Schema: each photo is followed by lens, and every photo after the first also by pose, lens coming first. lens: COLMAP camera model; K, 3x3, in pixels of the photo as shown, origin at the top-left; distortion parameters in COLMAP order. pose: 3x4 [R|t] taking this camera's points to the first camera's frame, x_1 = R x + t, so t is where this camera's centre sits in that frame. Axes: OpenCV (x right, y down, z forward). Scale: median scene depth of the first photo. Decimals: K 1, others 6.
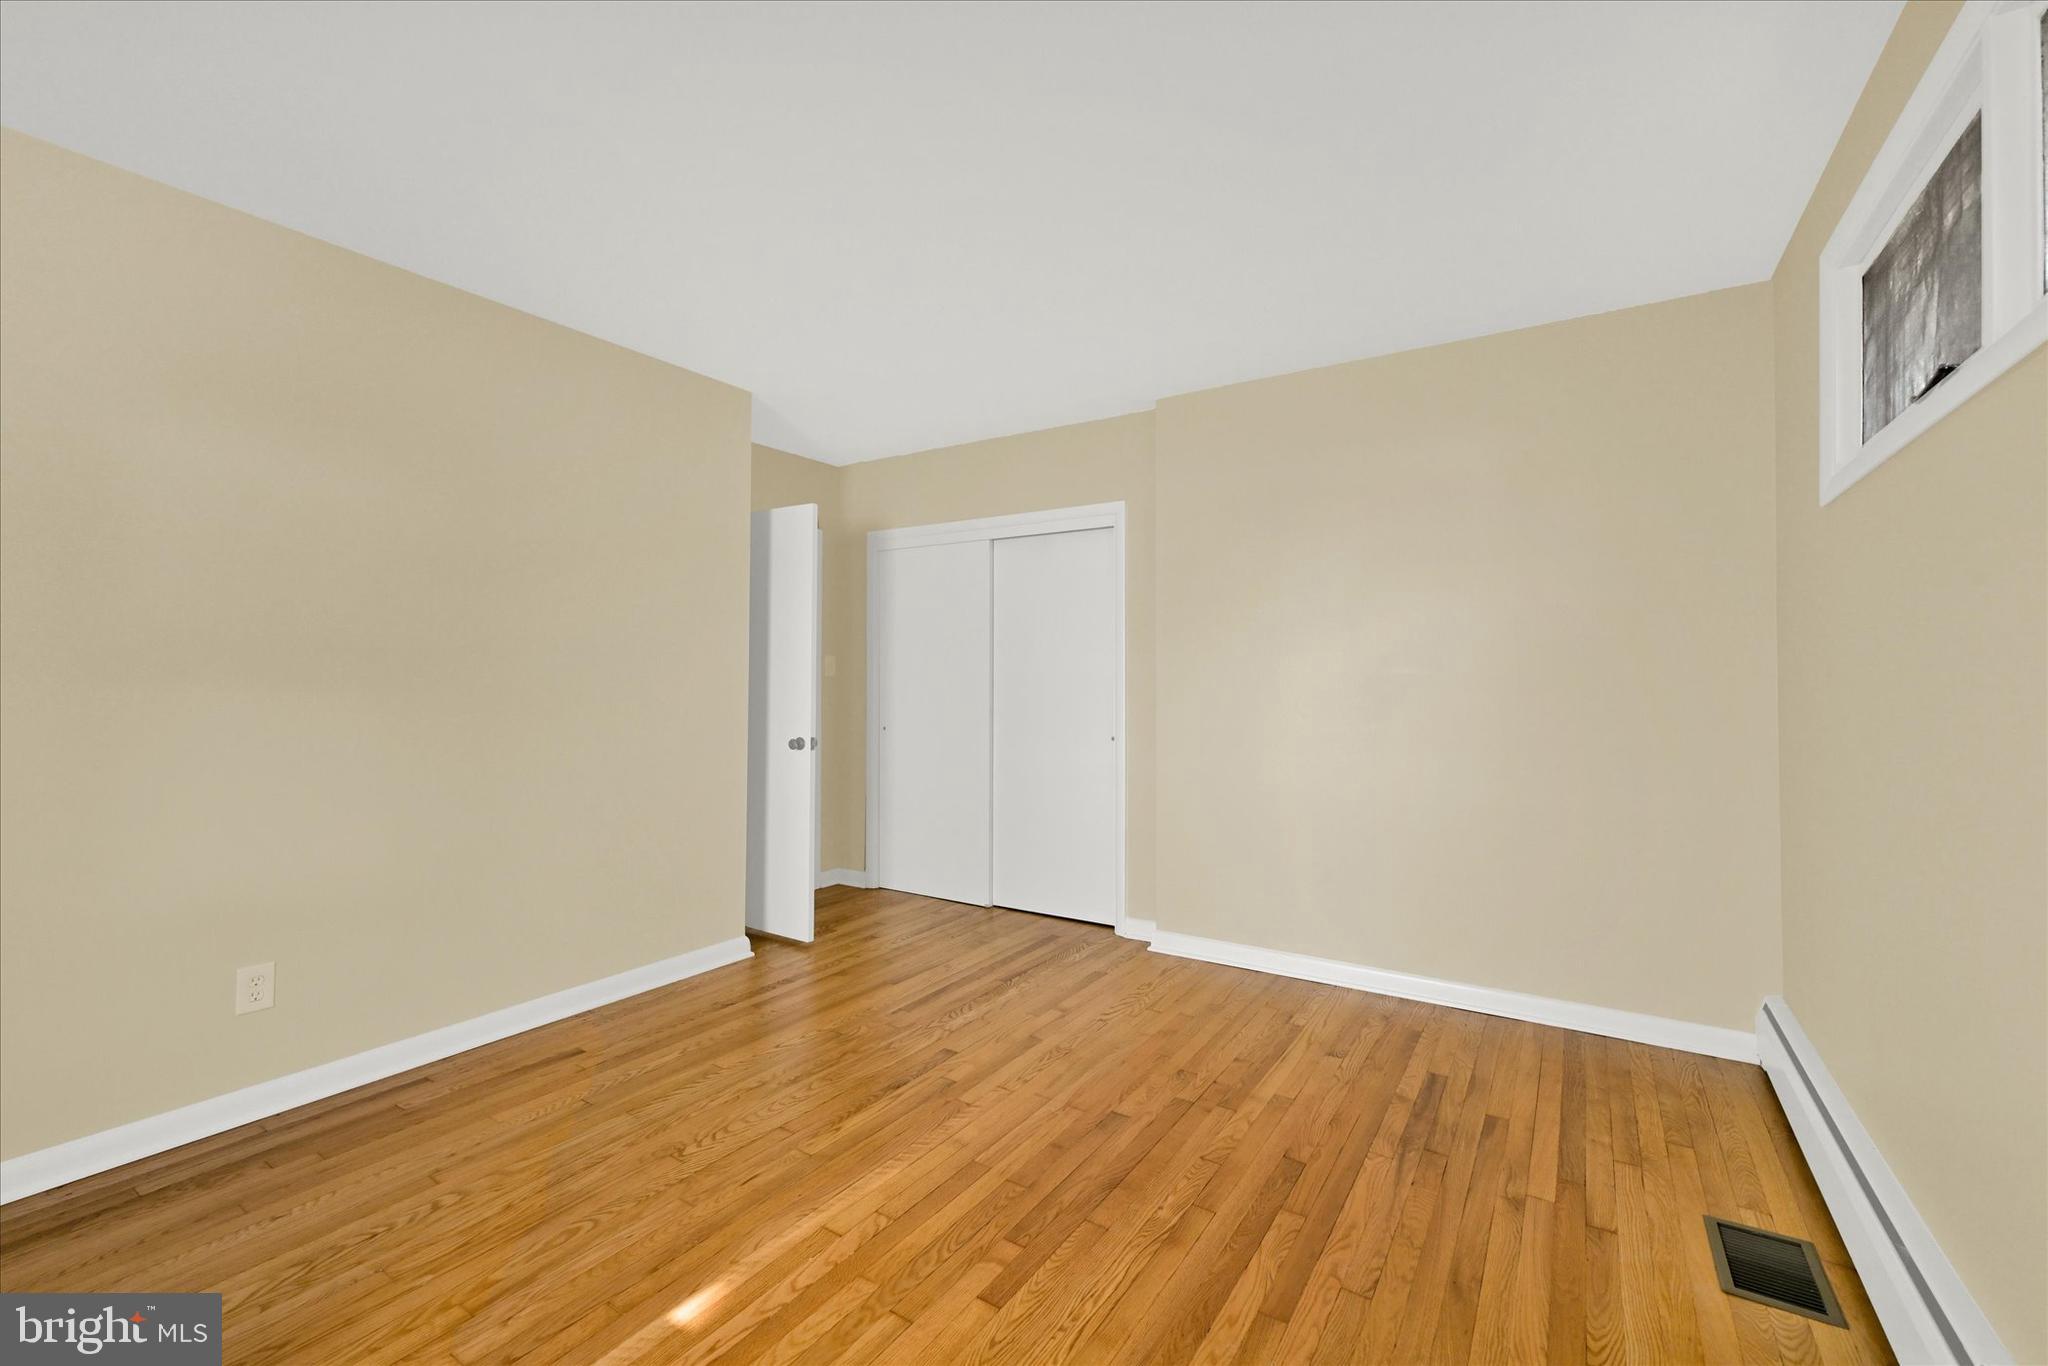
lens RADIAL K [[837.6, 0, 1020.7], [0, 837.6, 681.1], [0, 0, 1]] dist [0.002389, -0.000390]
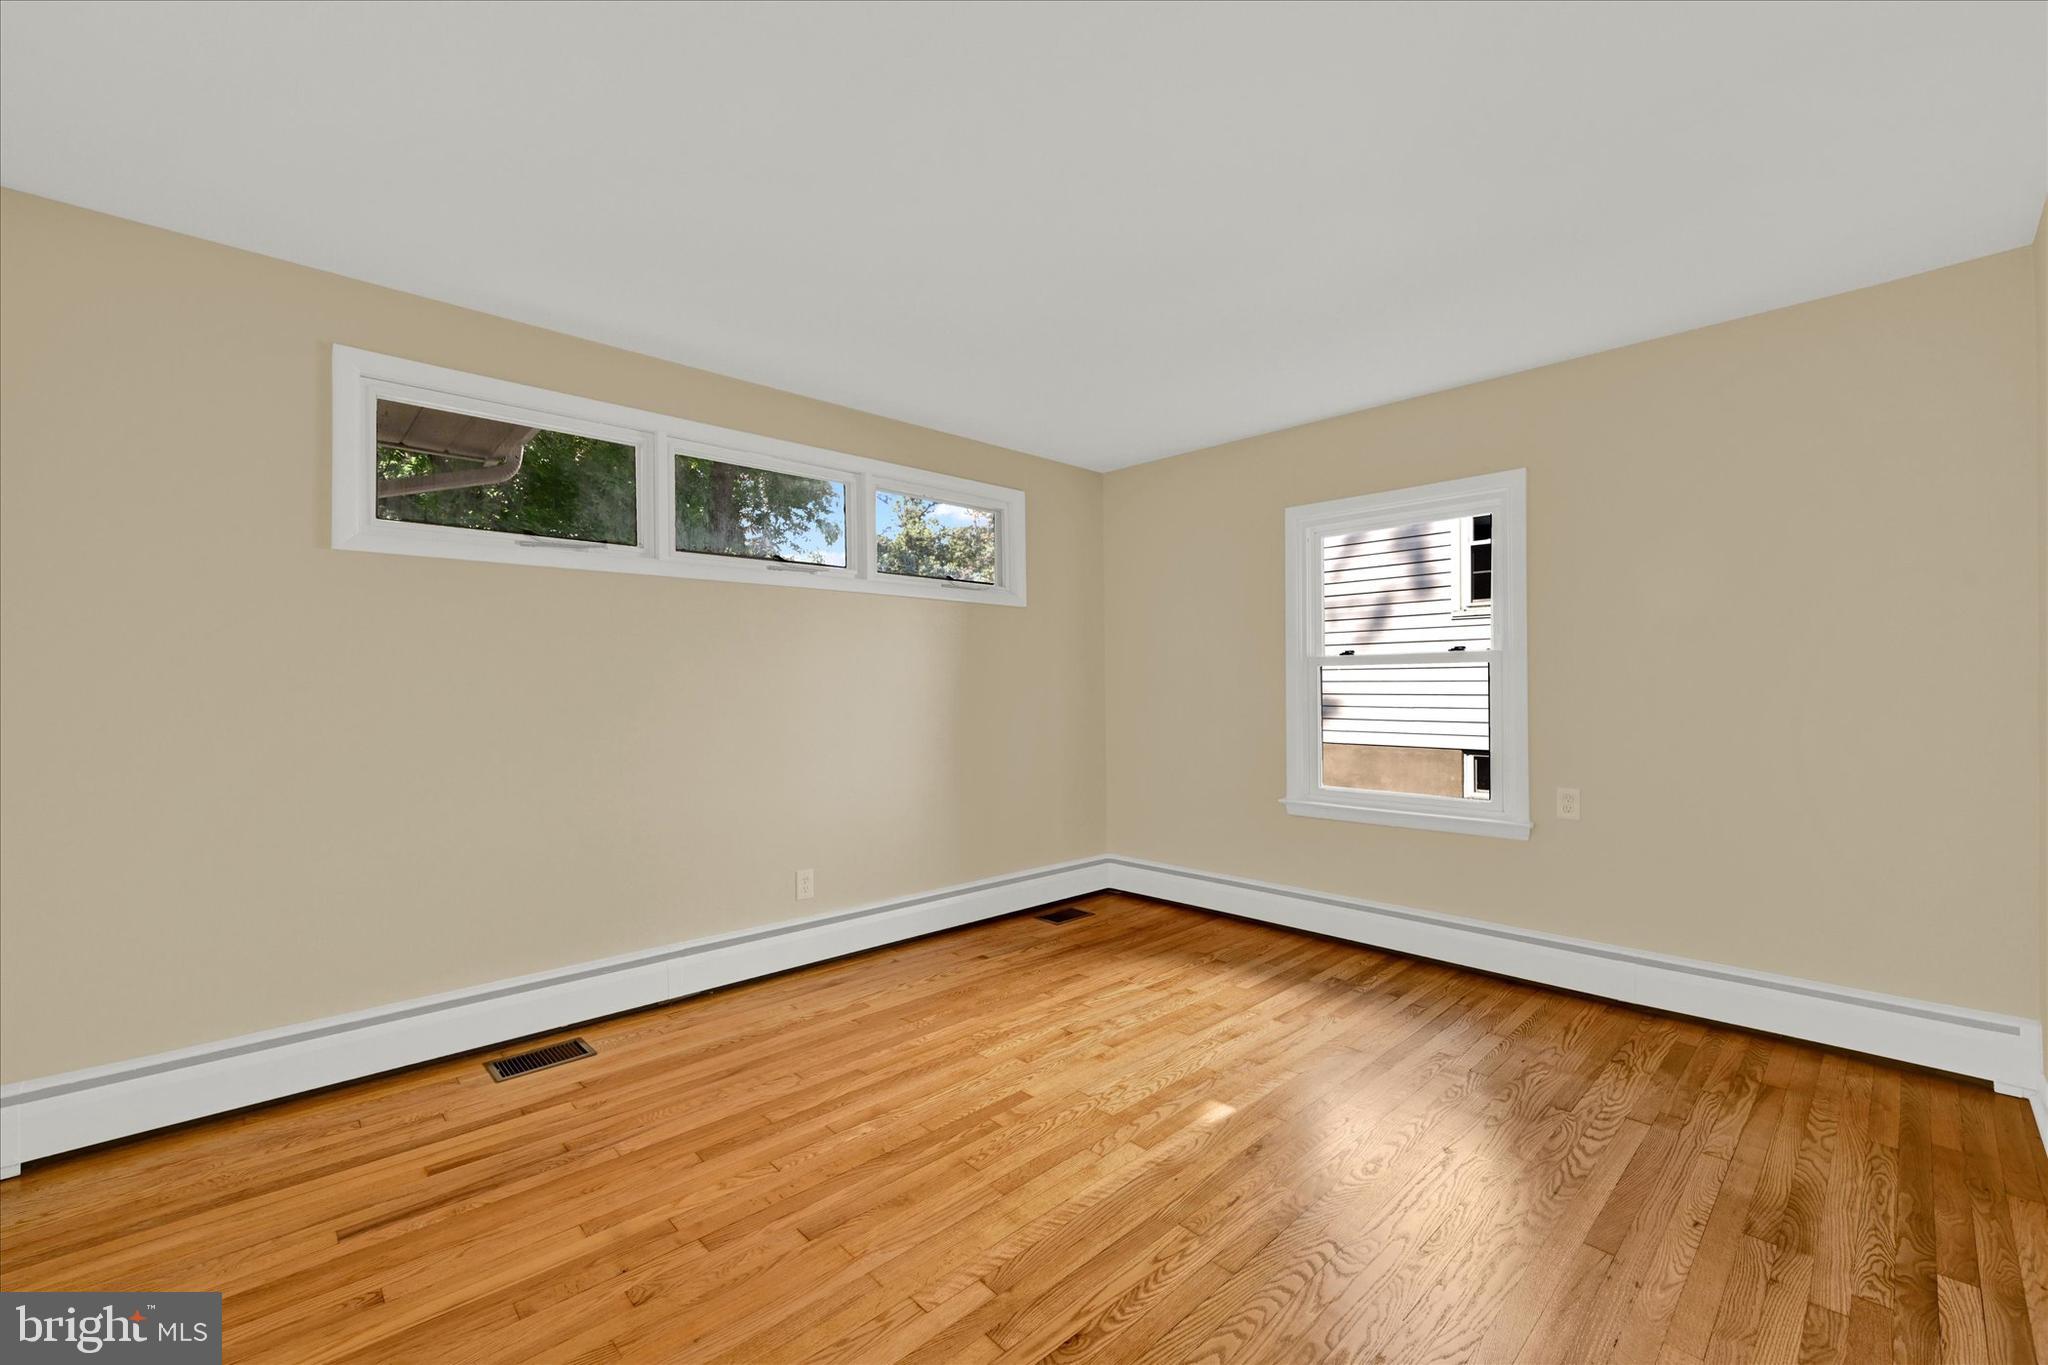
lens RADIAL K [[837.6, 0, 1020.7], [0, 837.6, 680.6], [0, 0, 1]] dist [0.002389, -0.000390]
pose [[-0.973228, 0.002807, 0.229823, -0.305750], [0.000794, 0.999961, -0.008850, -0.001952], [-0.229839, -0.008430, -0.973192, 1.997634]]
